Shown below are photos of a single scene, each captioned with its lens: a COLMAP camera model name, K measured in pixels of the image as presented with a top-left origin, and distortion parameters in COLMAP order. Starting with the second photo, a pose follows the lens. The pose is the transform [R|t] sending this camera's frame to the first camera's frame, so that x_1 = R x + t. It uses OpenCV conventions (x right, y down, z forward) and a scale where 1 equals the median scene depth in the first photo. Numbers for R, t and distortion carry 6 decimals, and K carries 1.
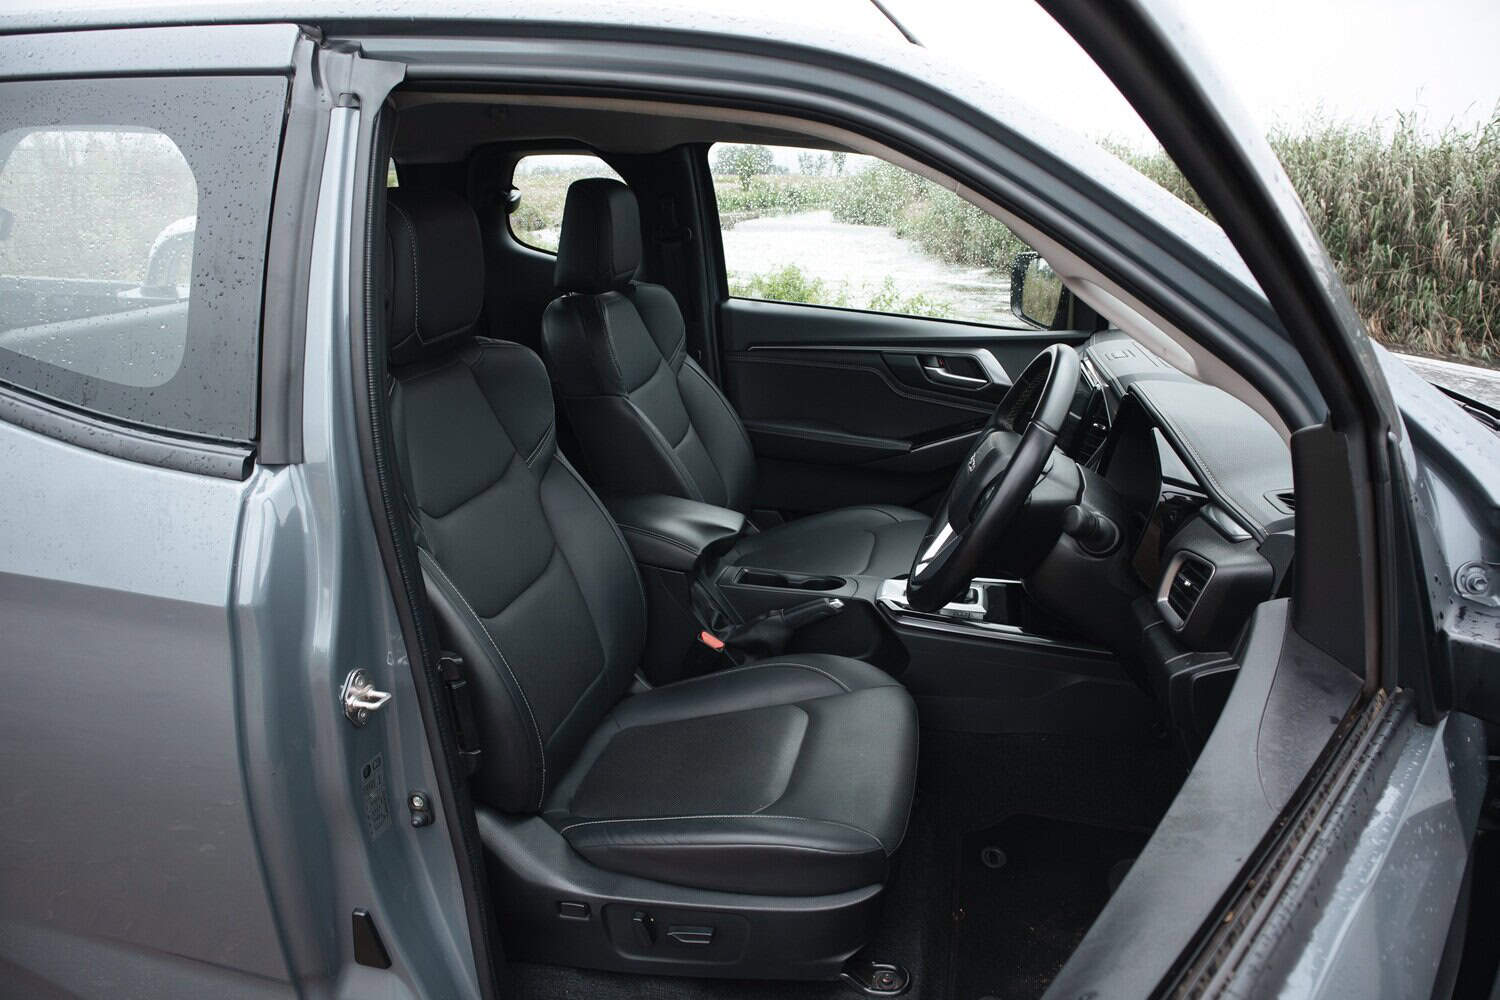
lens RADIAL K [[1051.4, 0, 750.0], [0, 1051.4, 500.0], [0, 0, 1]] dist [-0.047266, 0.000879]
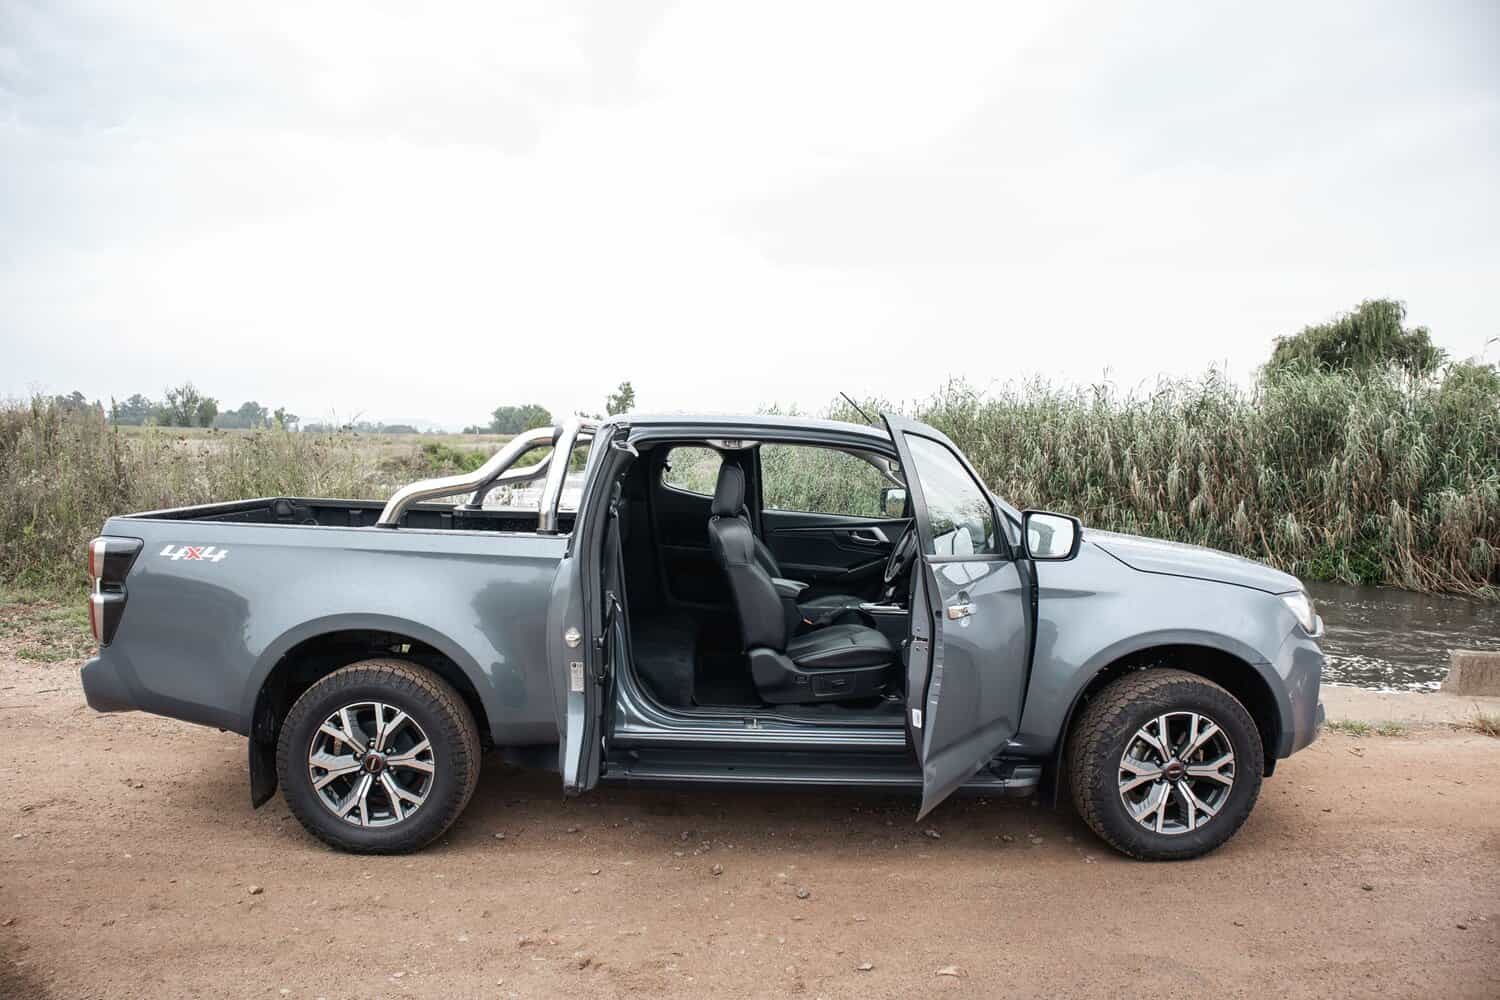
lens RADIAL K [[1114.4, 0, 750.0], [0, 1114.4, 500.0], [0, 0, 1]] dist [-0.001222, -0.000254]
pose [[0.976765, -0.012266, 0.213963, -0.100640], [0.062374, 0.971413, -0.229056, 0.060468], [-0.205036, 0.237080, 0.949607, -0.228473]]
